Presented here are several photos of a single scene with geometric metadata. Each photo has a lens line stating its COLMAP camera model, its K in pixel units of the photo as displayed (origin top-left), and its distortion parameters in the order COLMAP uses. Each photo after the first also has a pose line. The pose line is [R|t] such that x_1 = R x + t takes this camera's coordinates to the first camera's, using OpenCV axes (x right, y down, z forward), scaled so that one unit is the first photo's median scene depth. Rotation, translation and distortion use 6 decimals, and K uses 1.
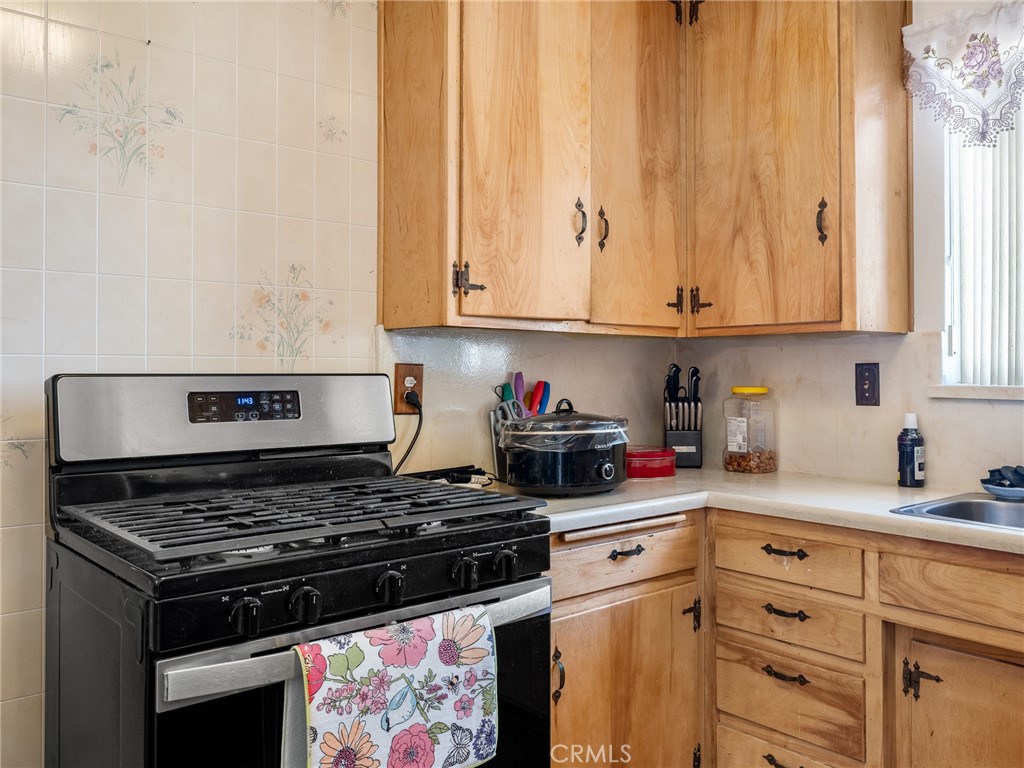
lens RADIAL K [[854.7, 0, 487.6], [0, 854.7, 364.1], [0, 0, 1]] dist [-0.002084, 0.000110]
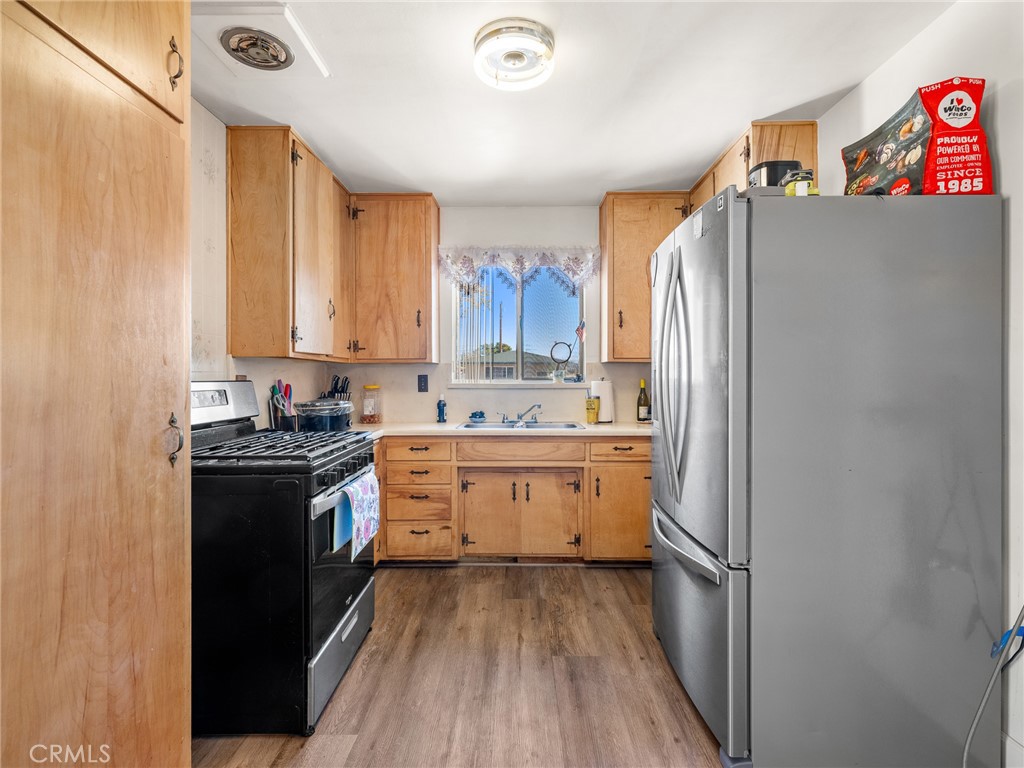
lens RADIAL K [[521.9, 0, 512.6], [0, 521.9, 379.7], [0, 0, 1]] dist [0.000774, -0.000634]
pose [[0.647733, -0.006585, 0.761839, -0.591303], [-0.001691, 0.999948, 0.010080, -0.003340], [-0.761866, -0.007817, 0.647688, -0.200865]]
